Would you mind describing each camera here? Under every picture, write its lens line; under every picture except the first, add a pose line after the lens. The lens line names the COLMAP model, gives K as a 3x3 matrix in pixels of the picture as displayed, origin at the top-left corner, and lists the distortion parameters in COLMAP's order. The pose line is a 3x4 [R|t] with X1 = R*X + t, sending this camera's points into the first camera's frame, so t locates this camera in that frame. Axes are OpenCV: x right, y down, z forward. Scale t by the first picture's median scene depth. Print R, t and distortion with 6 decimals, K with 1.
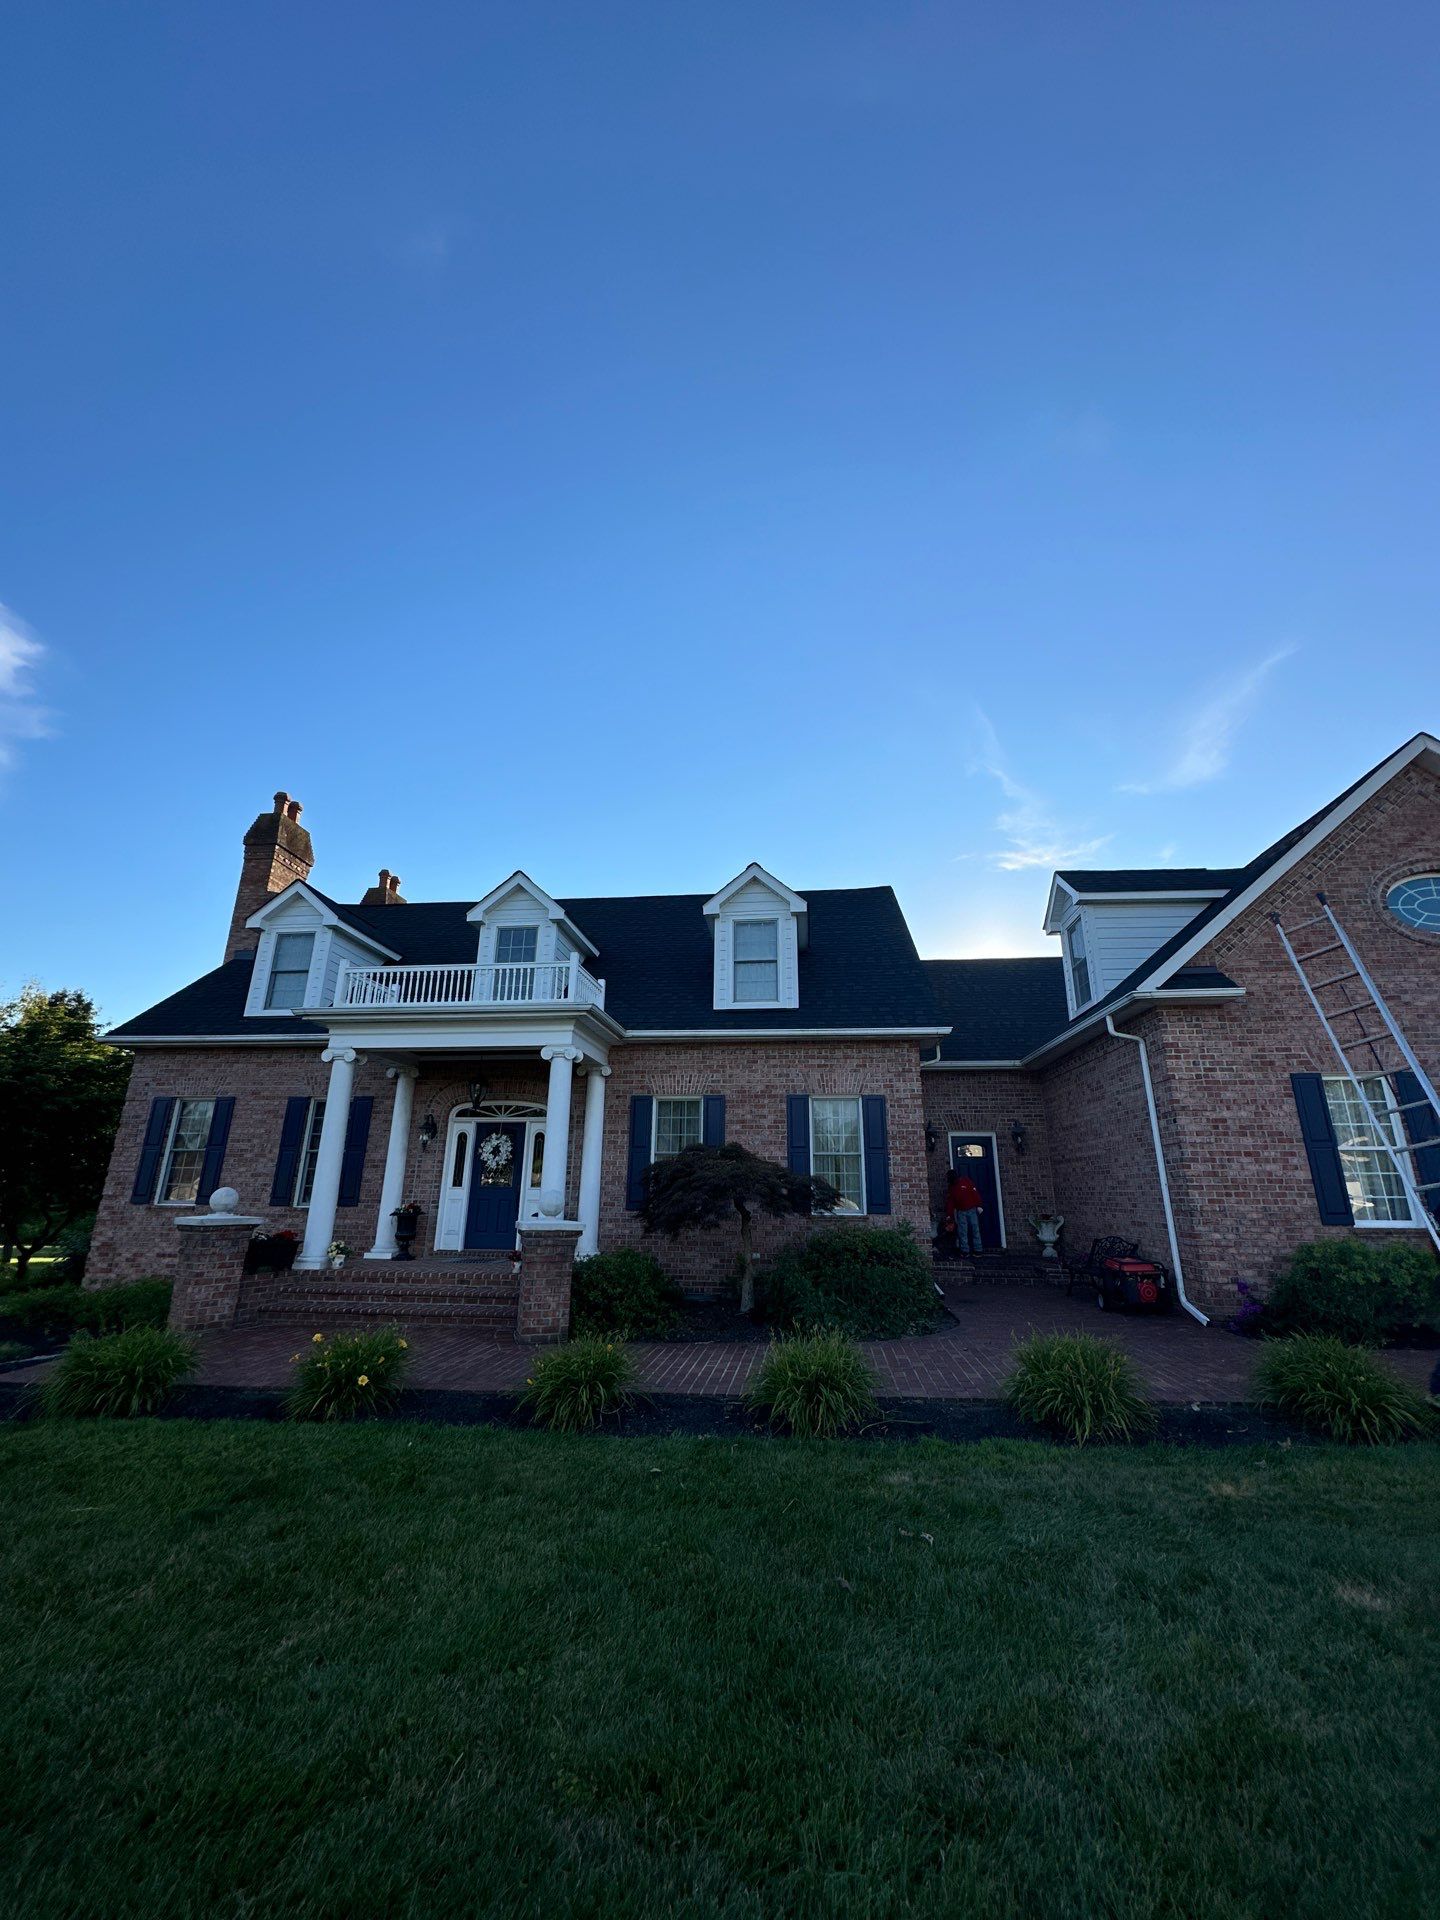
lens RADIAL K [[760.5, 0, 720.0], [0, 760.5, 960.0], [0, 0, 1]] dist [-0.000253, 0.000036]
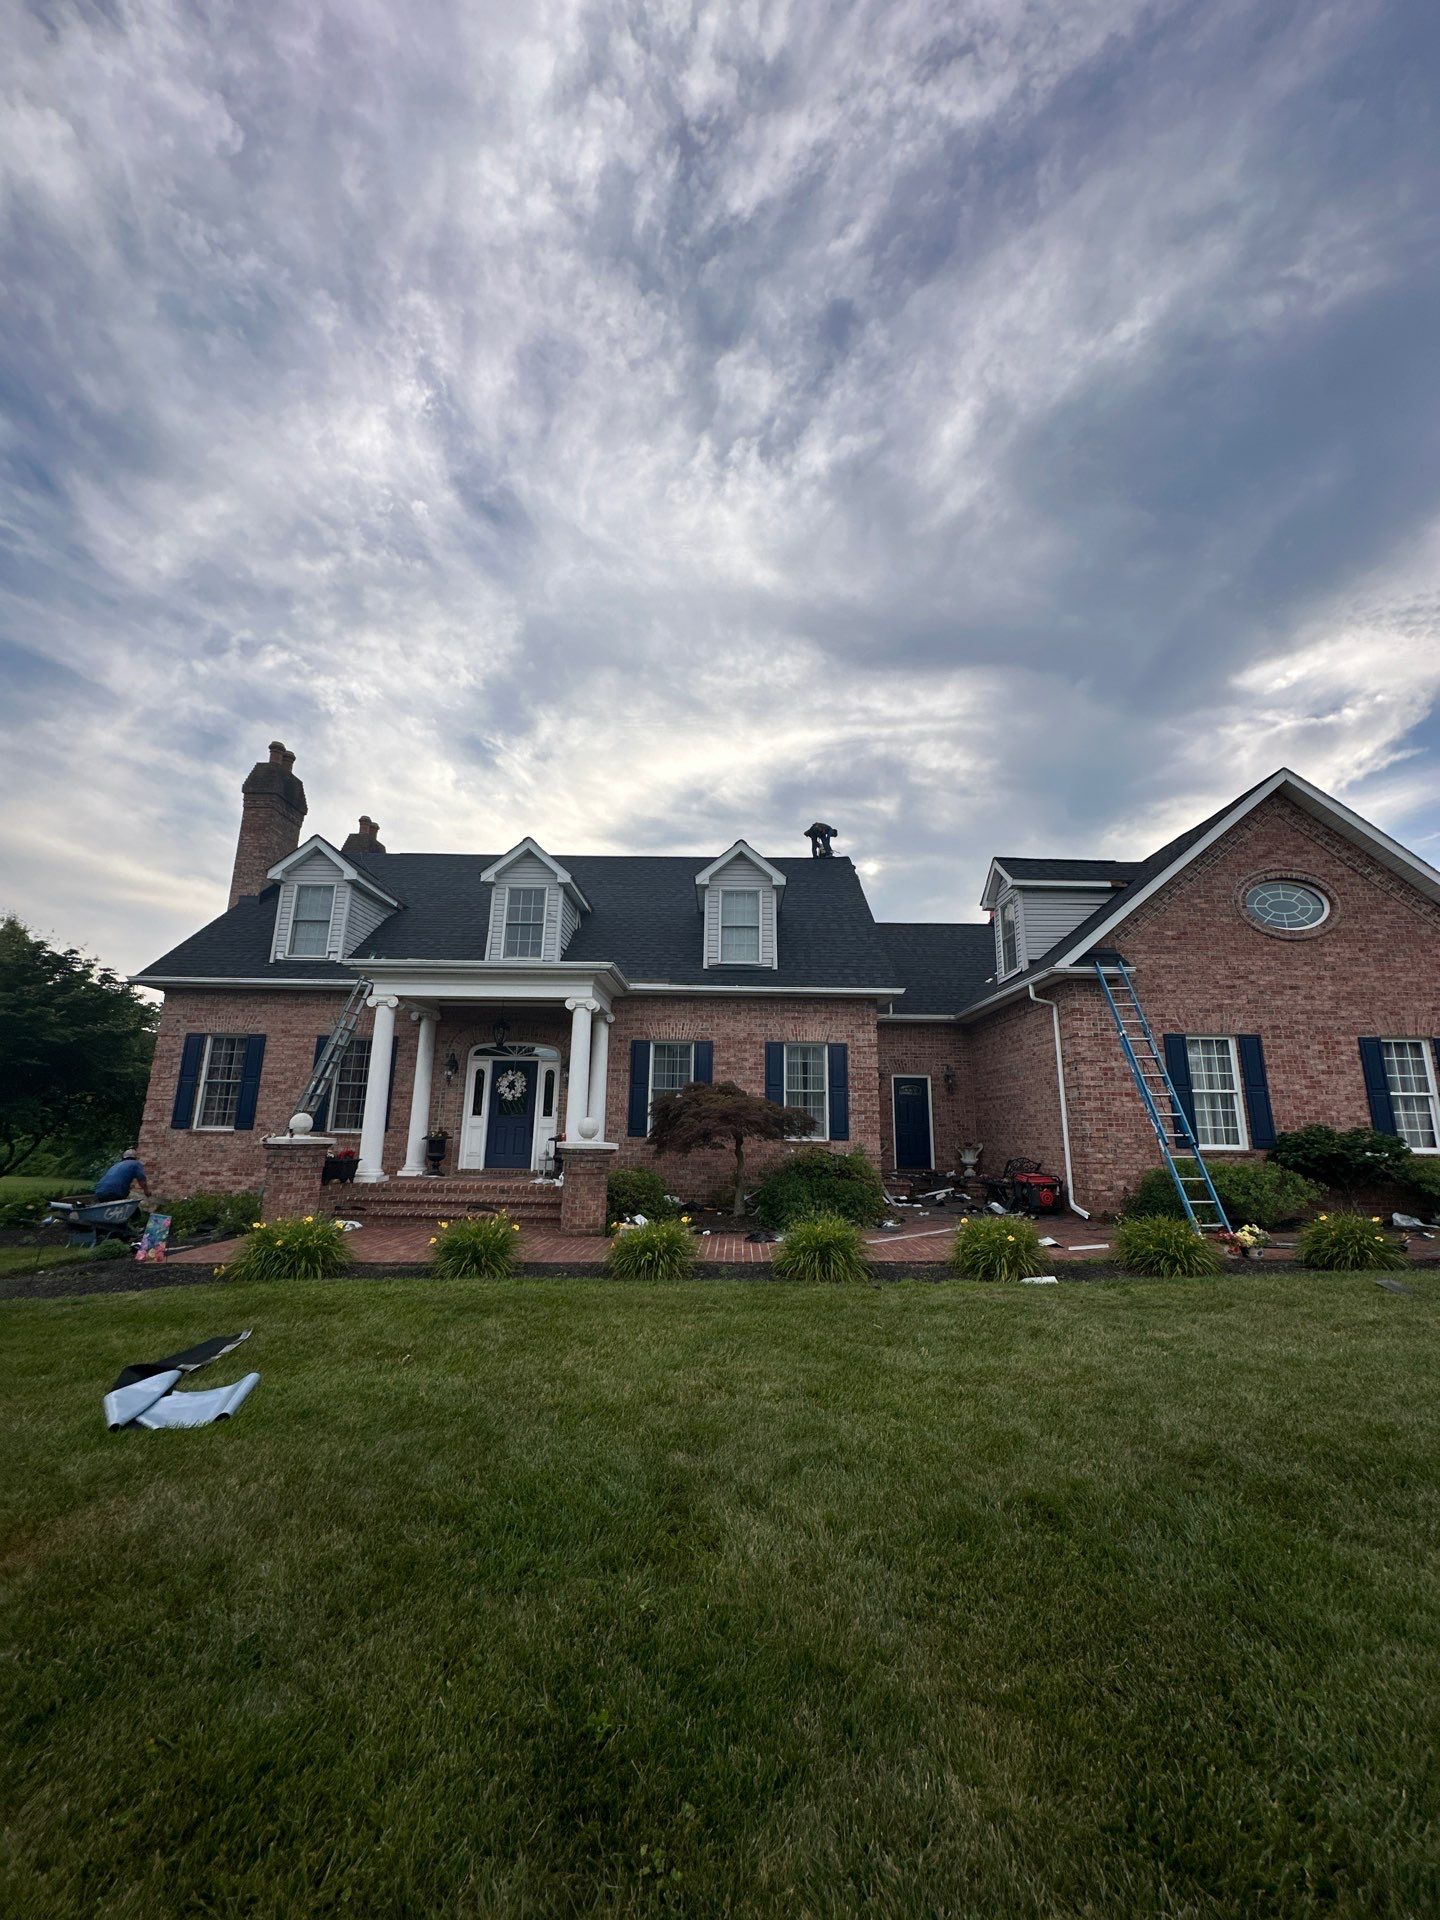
lens RADIAL K [[760.5, 0, 720.0], [0, 760.5, 960.0], [0, 0, 1]] dist [-0.000253, 0.000036]
pose [[0.995166, 0.027481, 0.094283, -0.096859], [-0.034872, 0.996370, 0.077662, -0.038538], [-0.091806, -0.080575, 0.992512, -0.157270]]
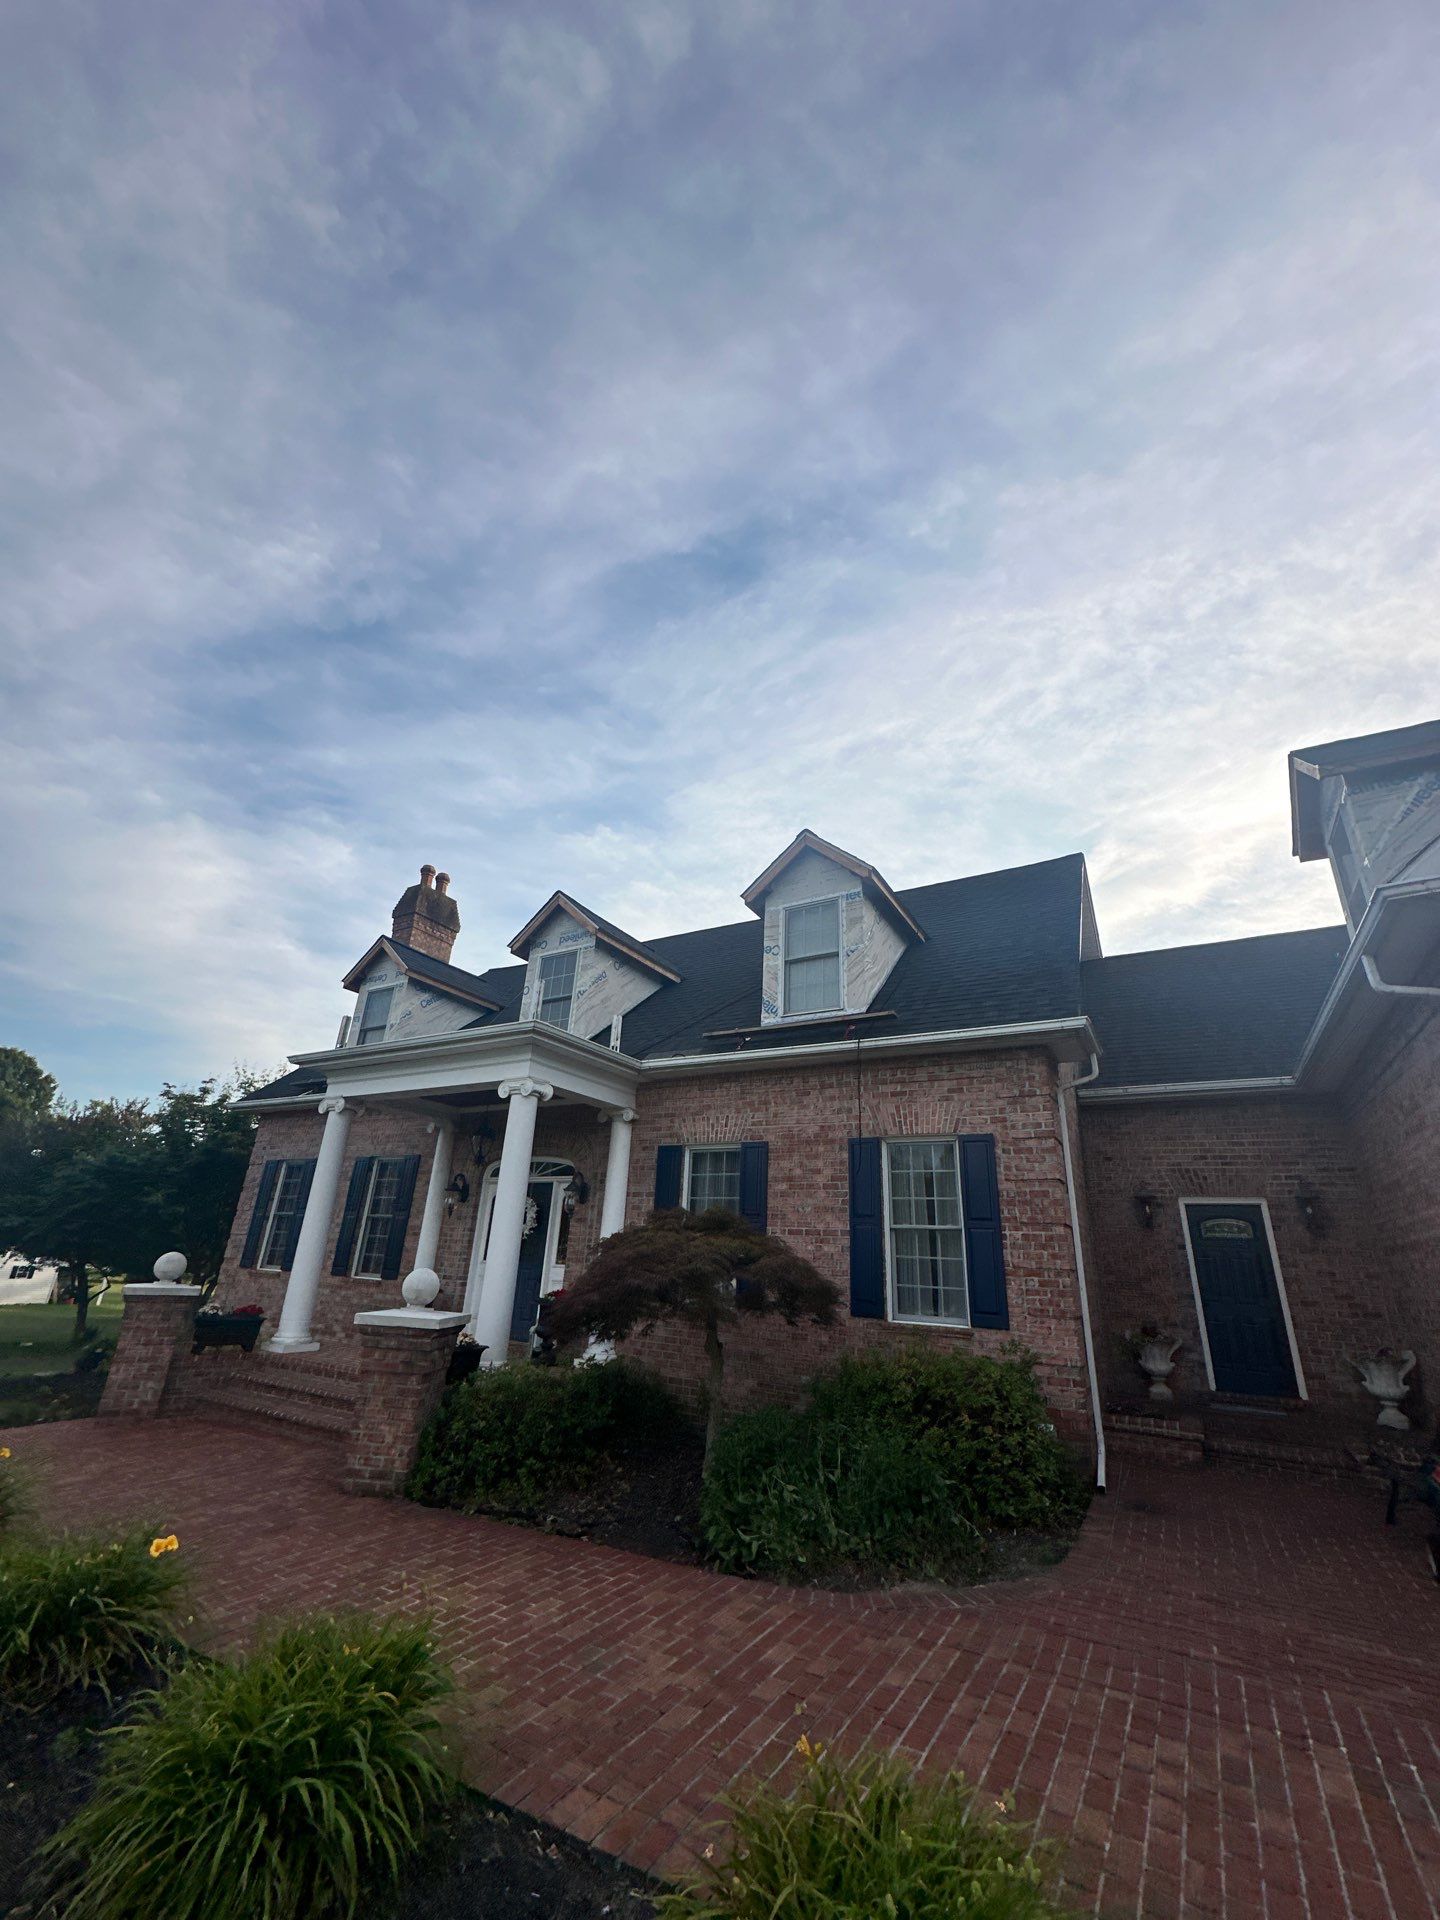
lens RADIAL K [[763.5, 0, 716.7], [0, 763.5, 958.8], [0, 0, 1]] dist [-0.000408, -0.000168]
pose [[0.914522, -0.119806, -0.386388, 0.263714], [0.083909, 0.990545, -0.108534, 0.080113], [0.395738, 0.066835, 0.915928, 0.304358]]
